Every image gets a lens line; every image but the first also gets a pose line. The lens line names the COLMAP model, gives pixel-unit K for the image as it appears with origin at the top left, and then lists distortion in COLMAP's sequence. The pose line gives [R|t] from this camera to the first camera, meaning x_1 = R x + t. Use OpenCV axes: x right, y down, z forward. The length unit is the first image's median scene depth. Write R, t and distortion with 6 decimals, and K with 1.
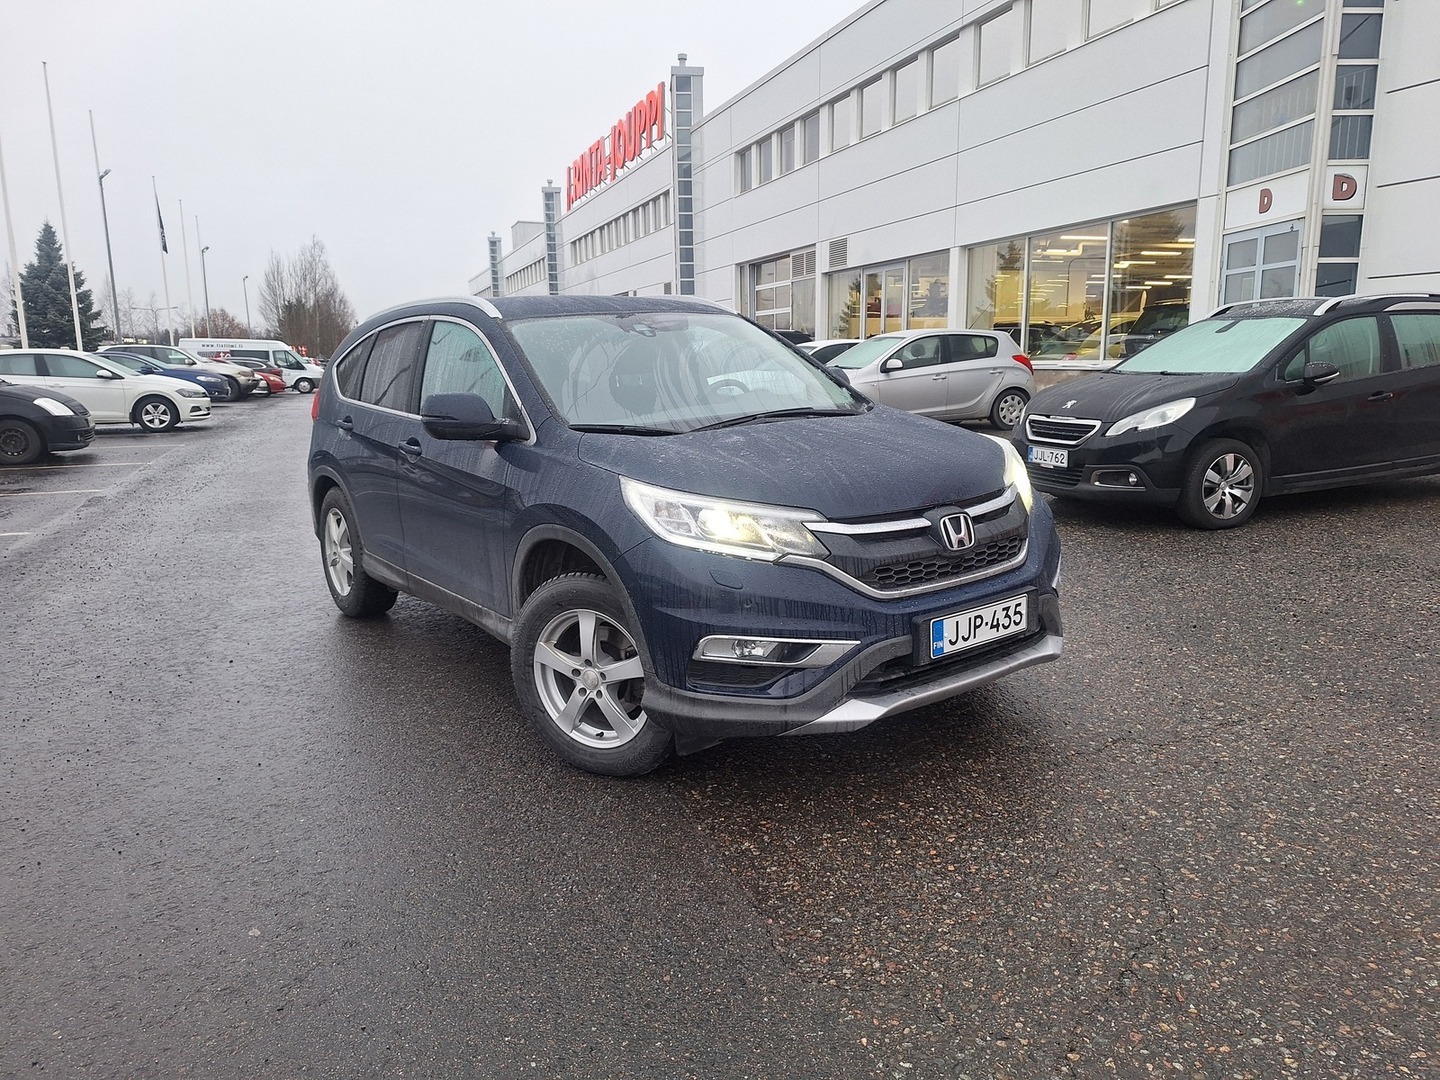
lens RADIAL K [[930.2, 0, 742.3], [0, 930.2, 540.1], [0, 0, 1]] dist [0.074935, -0.078948]
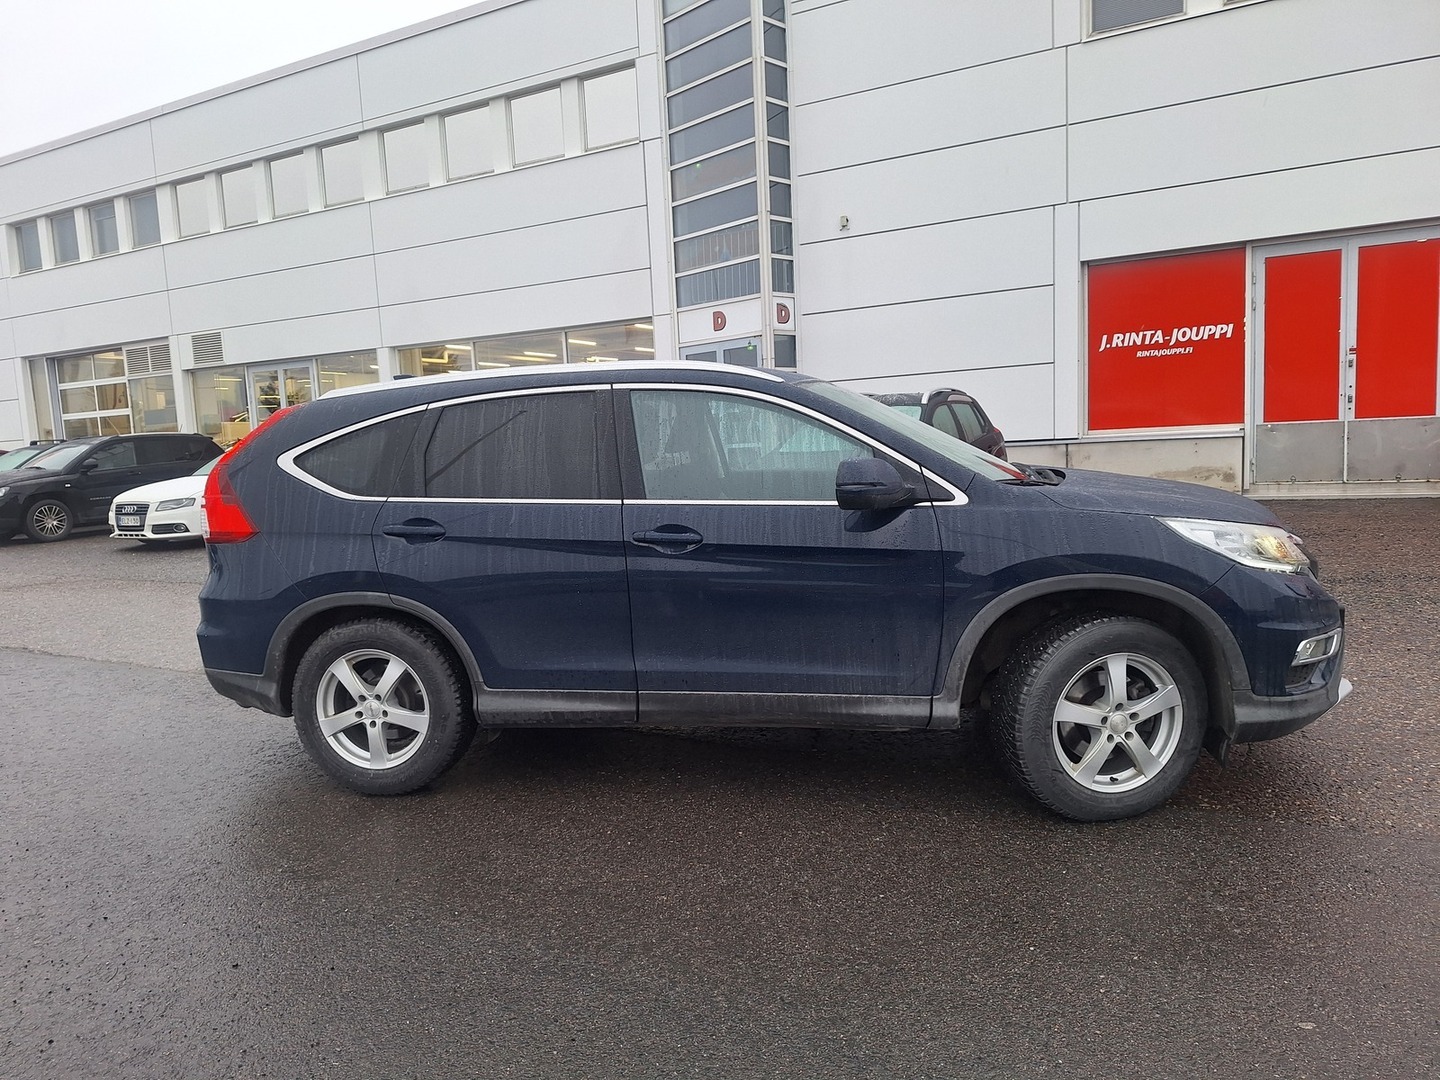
lens RADIAL K [[930.2, 0, 742.3], [0, 930.2, 540.1], [0, 0, 1]] dist [0.074935, -0.078948]
pose [[0.780953, -0.089701, 0.618115, -0.213593], [0.155825, 0.986322, -0.053742, -0.010768], [-0.604839, 0.138288, 0.784249, 0.082305]]
